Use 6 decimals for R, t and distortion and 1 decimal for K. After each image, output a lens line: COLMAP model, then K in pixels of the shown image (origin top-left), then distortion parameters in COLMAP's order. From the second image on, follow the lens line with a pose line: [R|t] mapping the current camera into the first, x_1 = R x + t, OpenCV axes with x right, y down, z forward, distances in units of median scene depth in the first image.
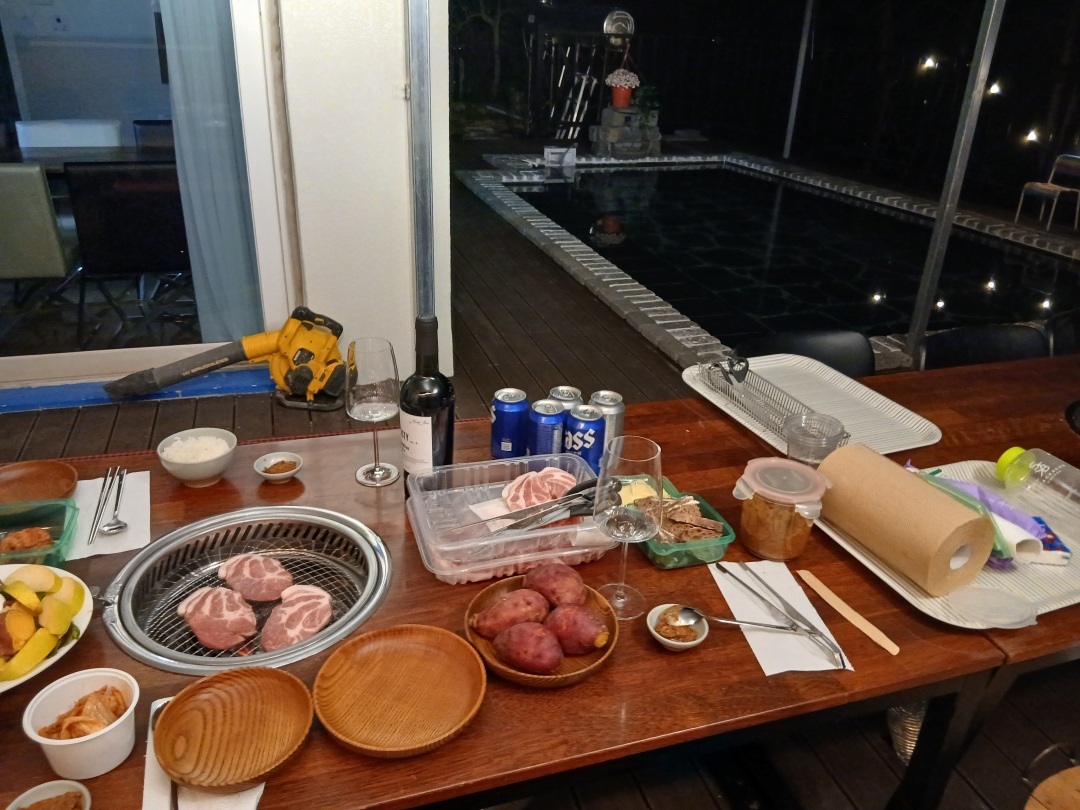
lens RADIAL K [[802.1, 0, 540.0], [0, 802.1, 405.0], [0, 0, 1]] dist [-0.009708, -0.002270]
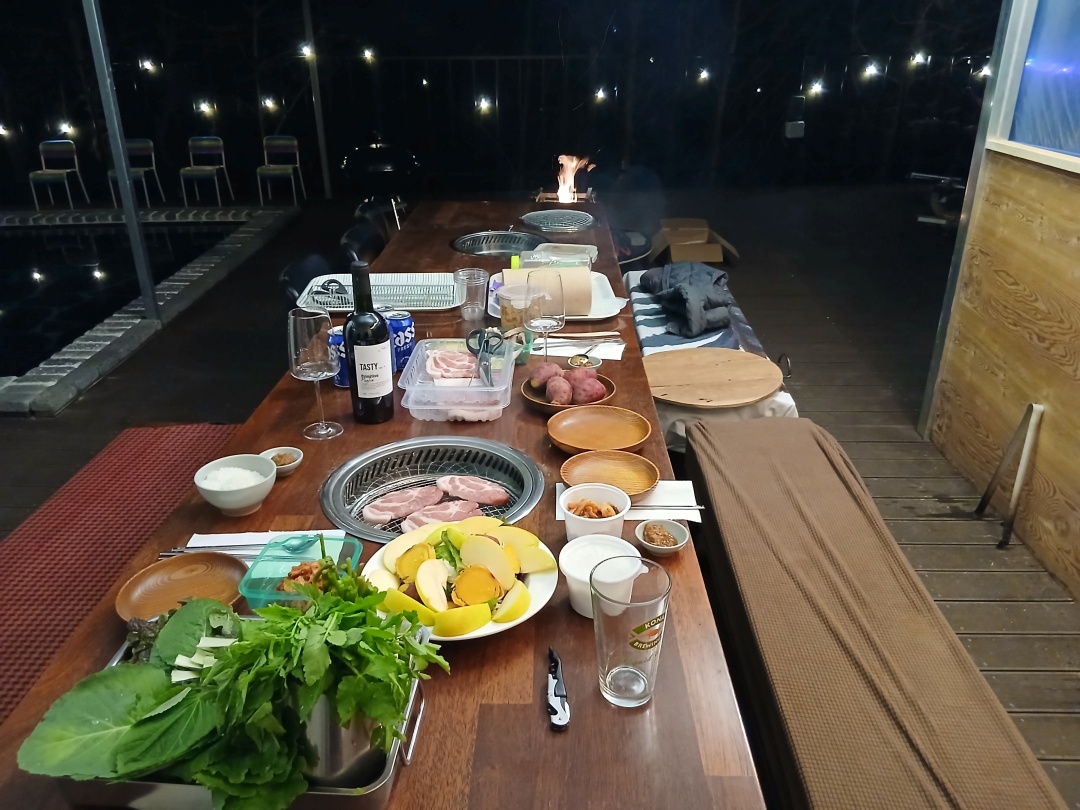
lens RADIAL K [[802.1, 0, 540.0], [0, 802.1, 405.0], [0, 0, 1]] dist [-0.009708, -0.002270]
pose [[0.316804, -0.441758, 0.839336, -0.579423], [0.434576, 0.854173, 0.285538, -0.078116], [-0.843077, 0.274295, 0.462583, 0.111422]]
